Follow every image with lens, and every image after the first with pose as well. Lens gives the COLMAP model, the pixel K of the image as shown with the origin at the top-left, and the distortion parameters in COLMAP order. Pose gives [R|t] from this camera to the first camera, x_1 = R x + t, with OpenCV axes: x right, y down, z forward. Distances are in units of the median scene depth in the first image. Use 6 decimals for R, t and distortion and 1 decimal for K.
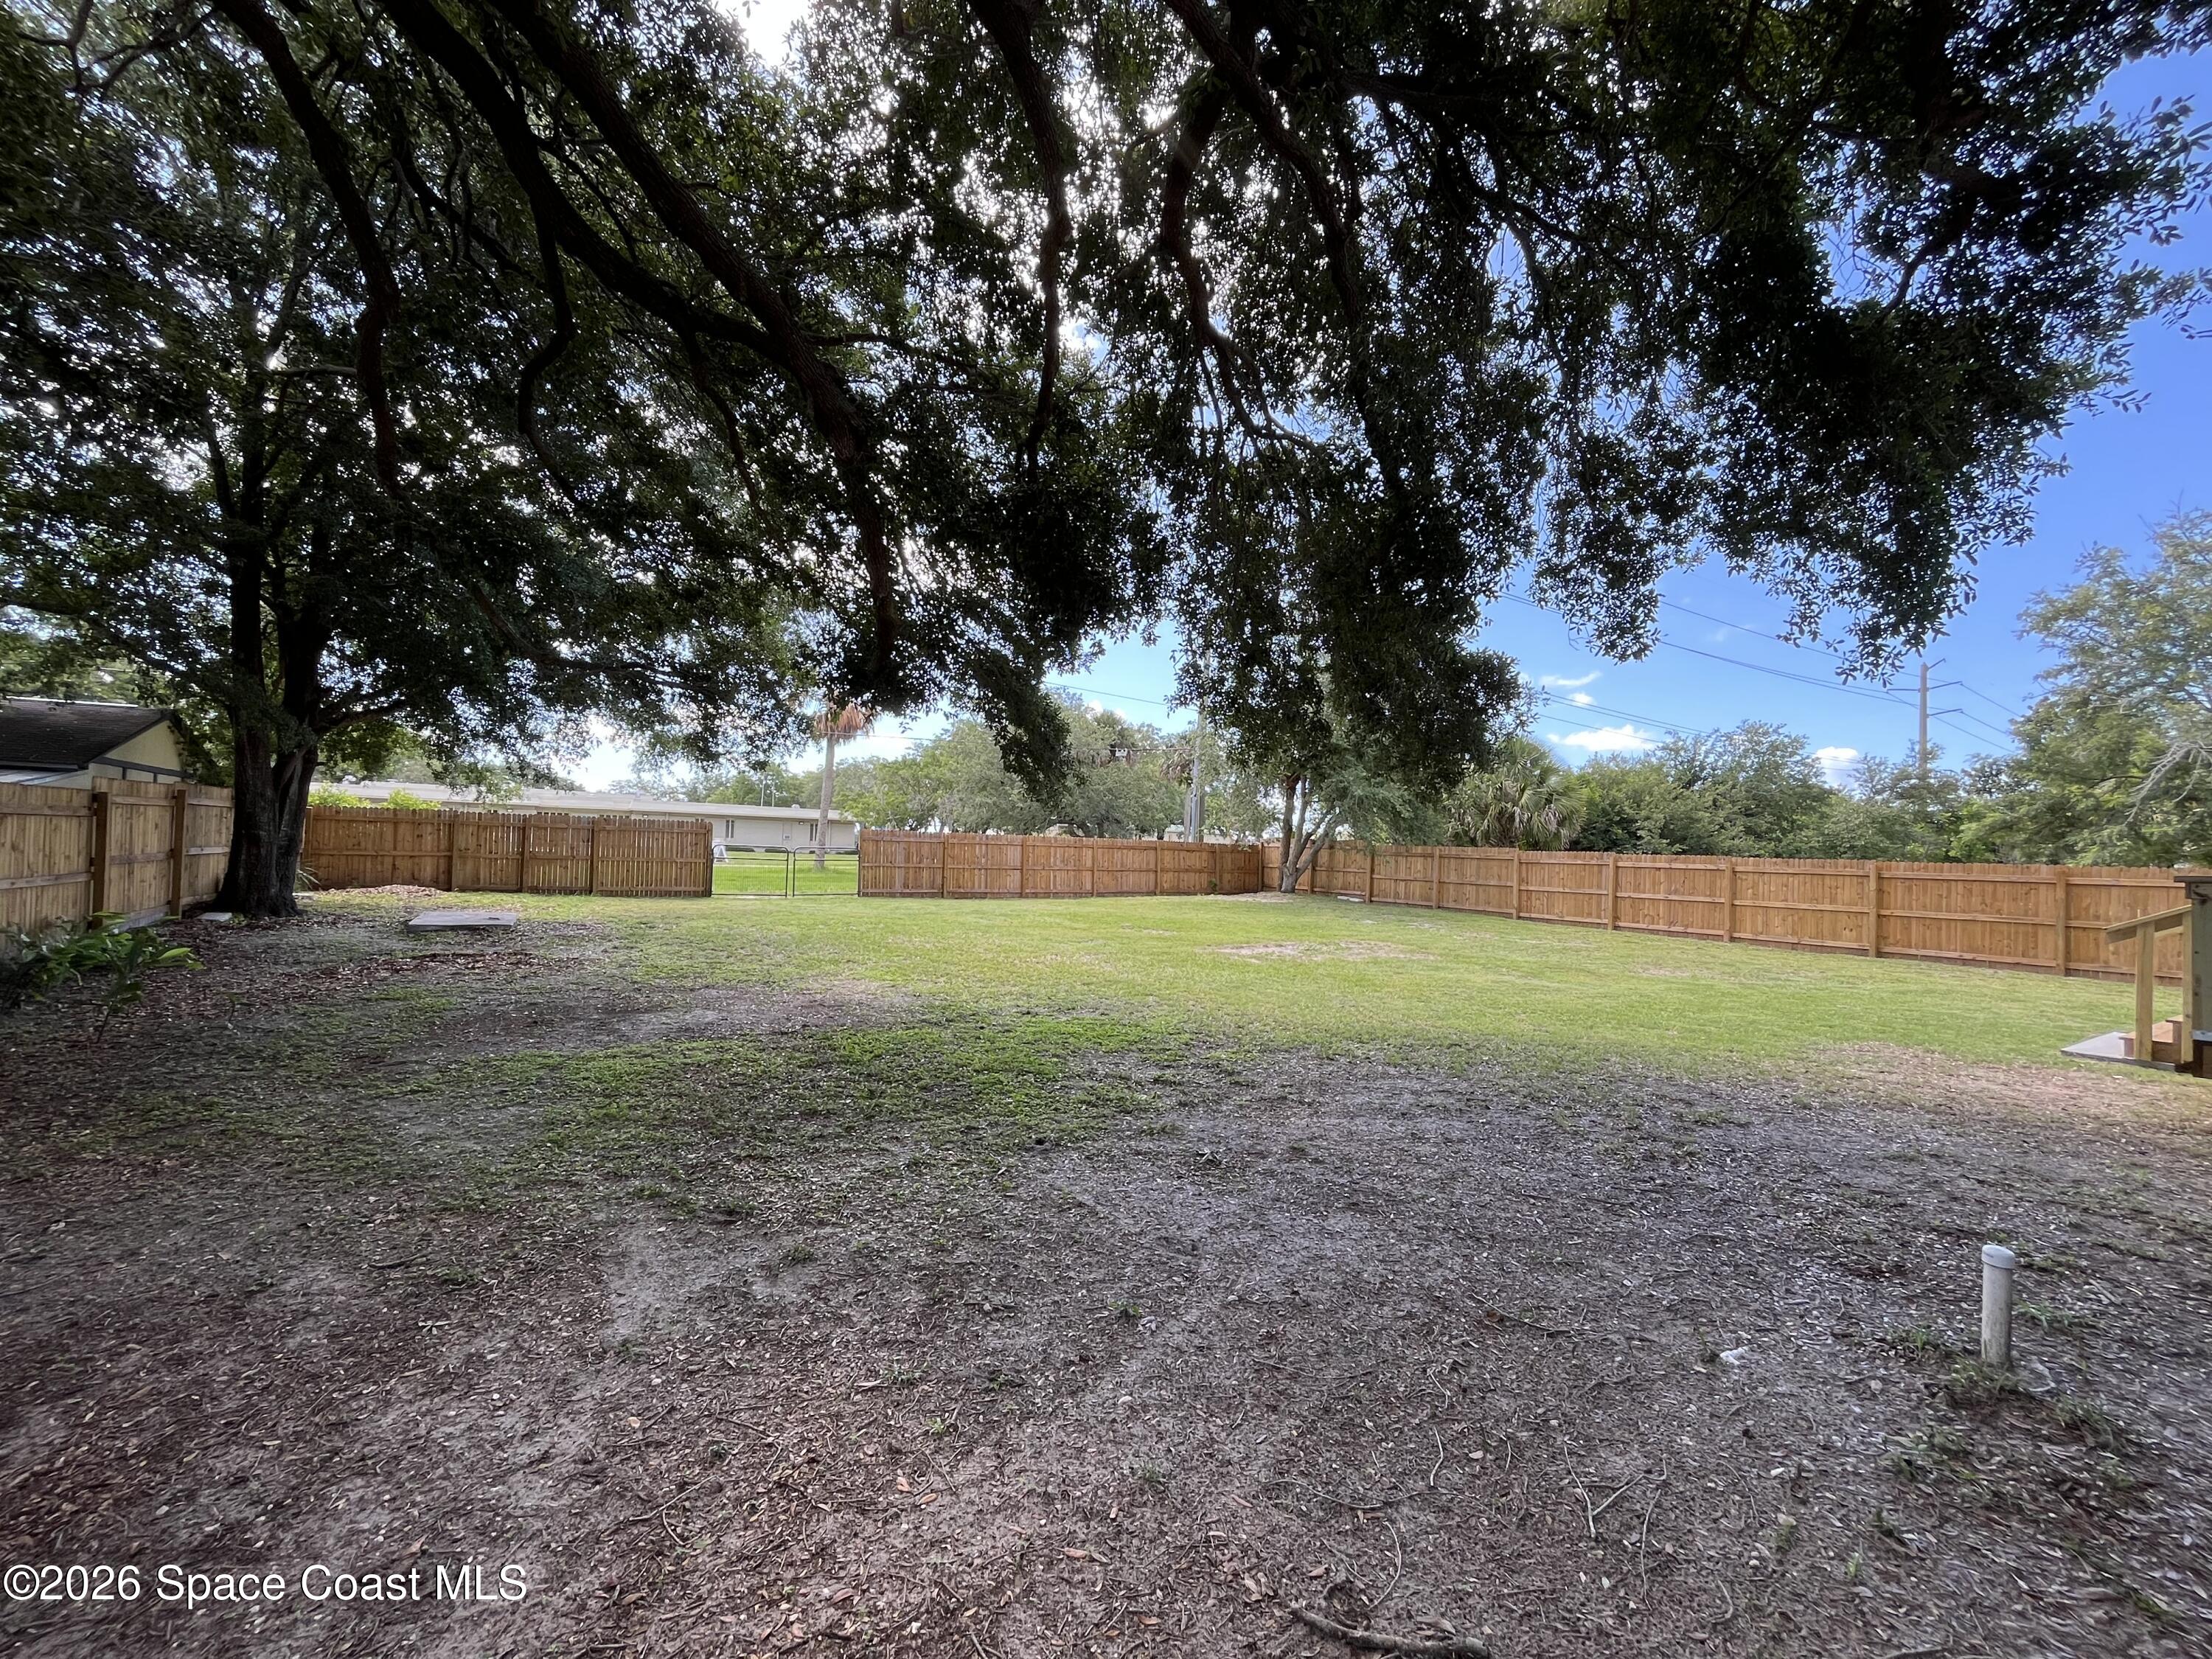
lens RADIAL K [[893.7, 0, 1103.6], [0, 893.7, 827.9], [0, 0, 1]] dist [0.002598, 0.000420]
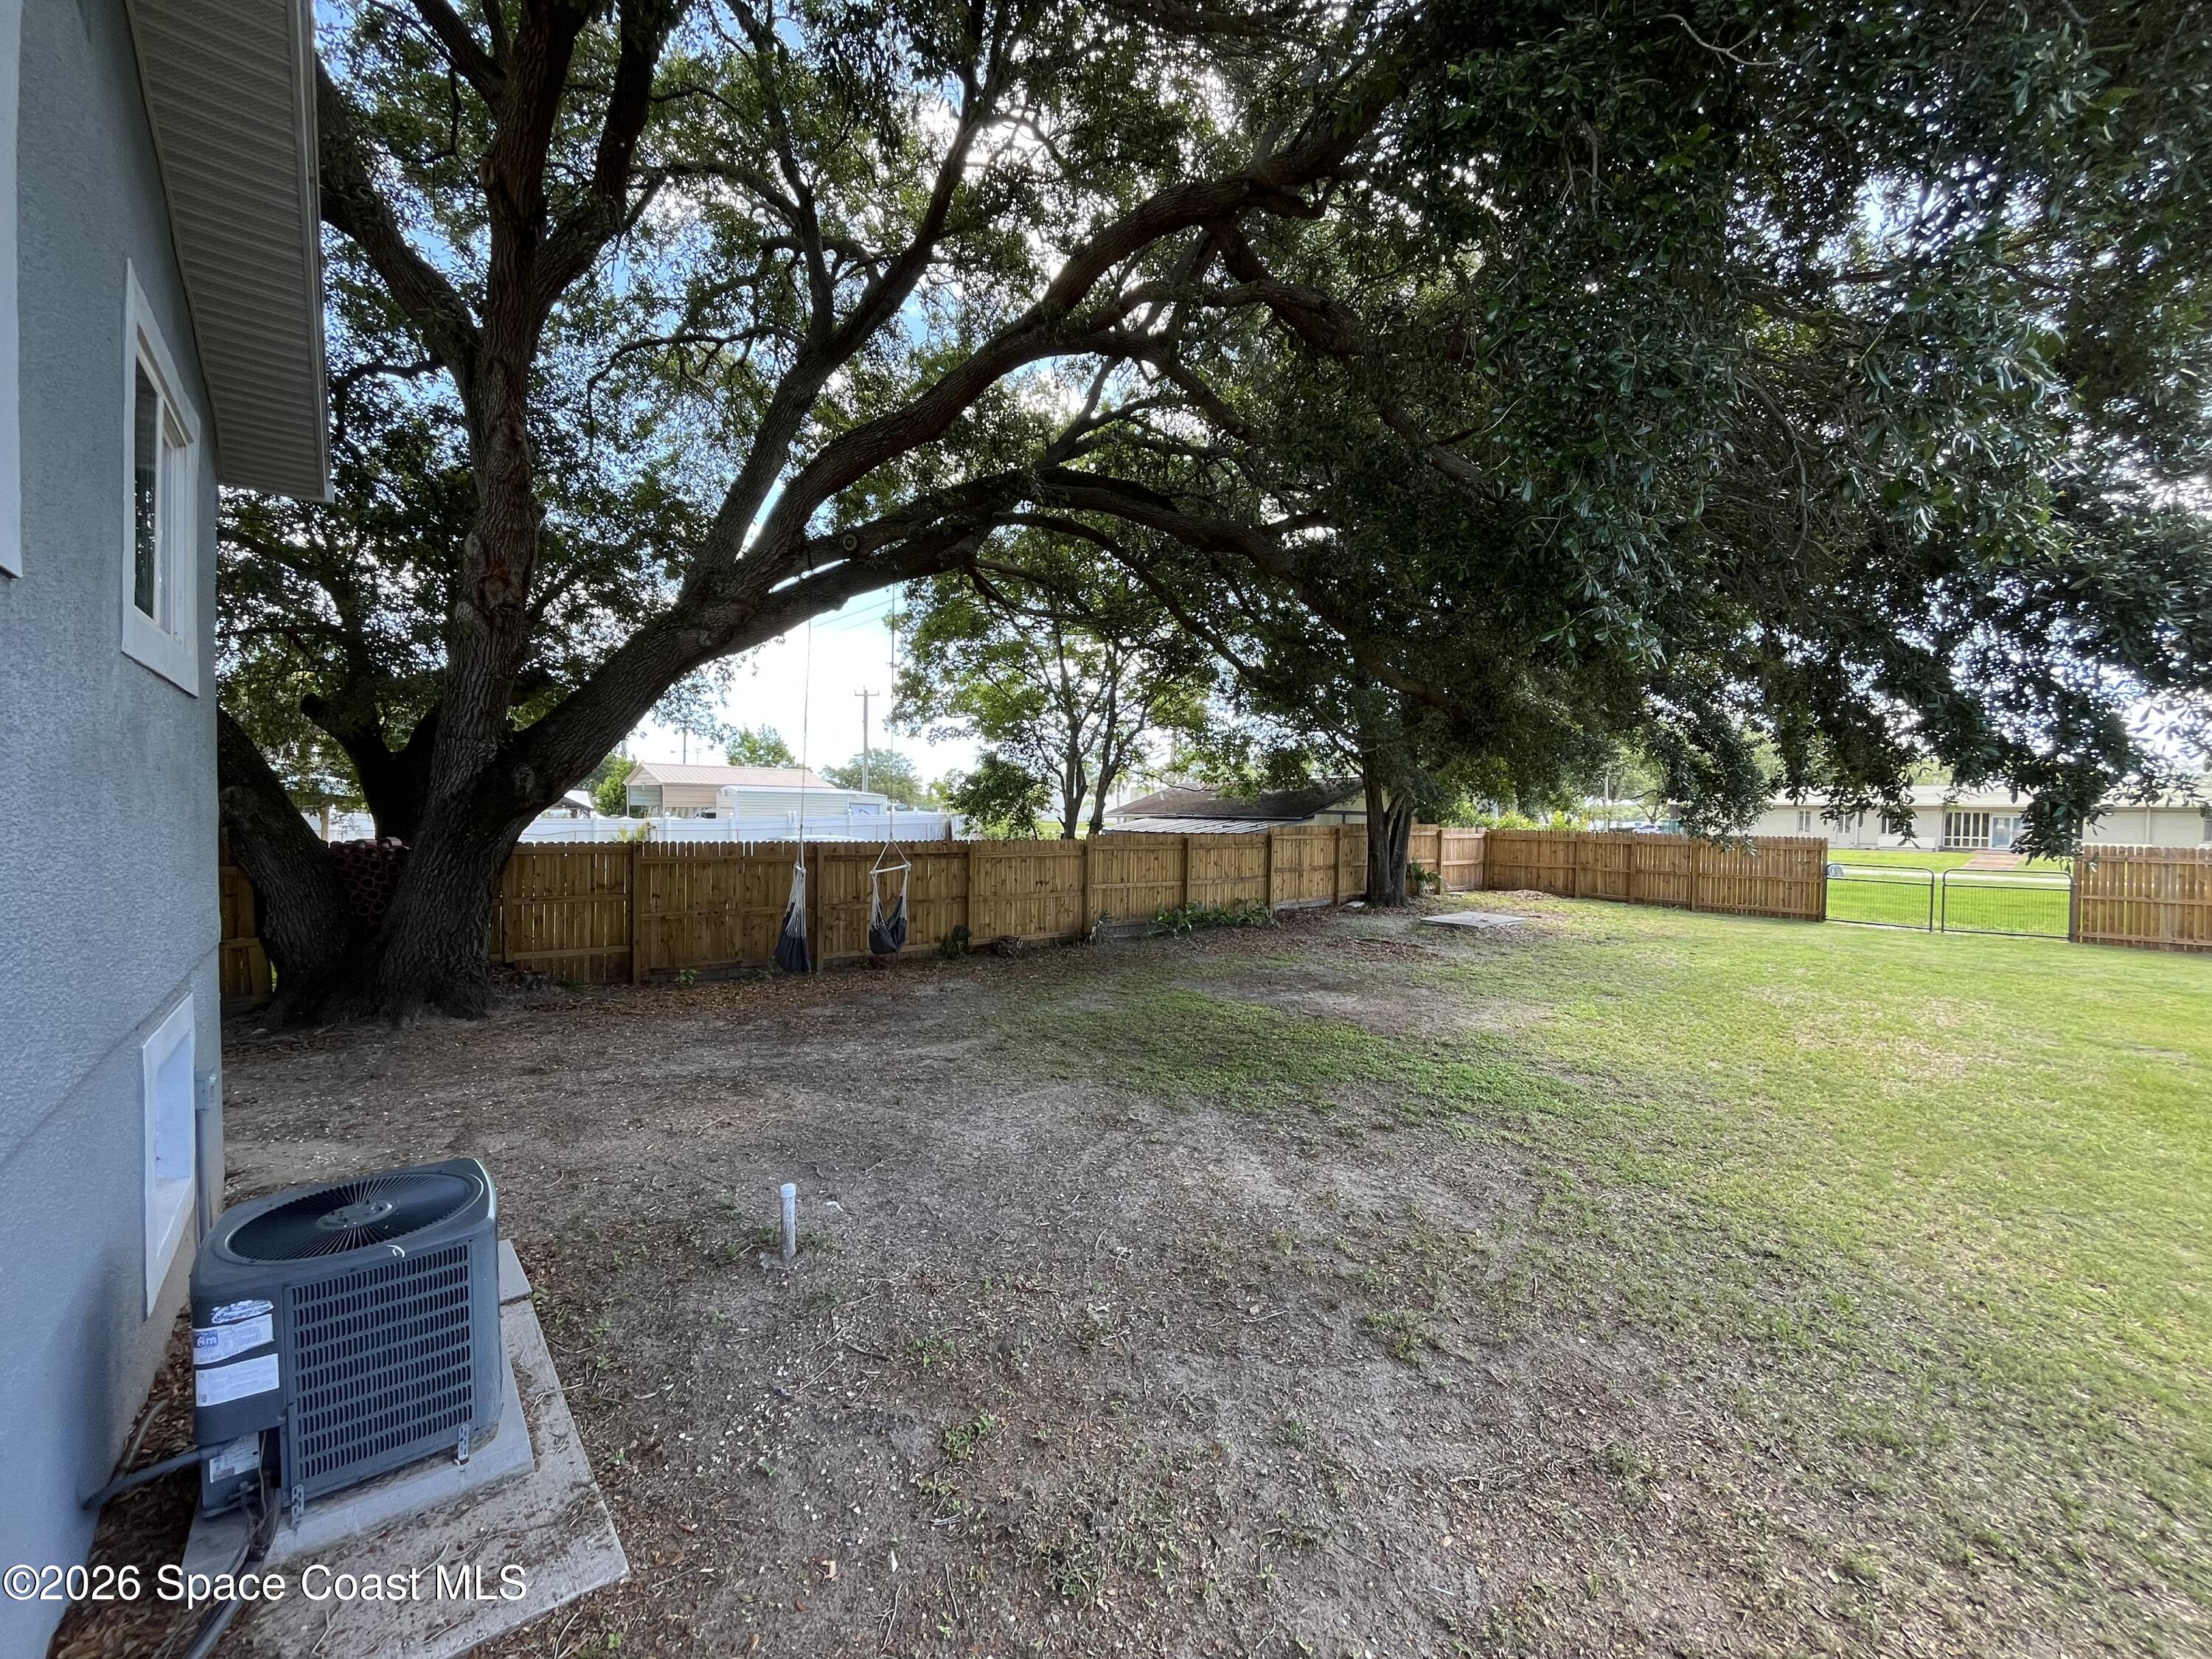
lens RADIAL K [[893.7, 0, 1104.1], [0, 893.7, 823.9], [0, 0, 1]] dist [0.002598, 0.000420]
pose [[0.154173, -0.017771, -0.987884, 1.930010], [0.014781, 0.999768, -0.015678, -0.100030], [0.987933, -0.012185, 0.154400, 0.955498]]
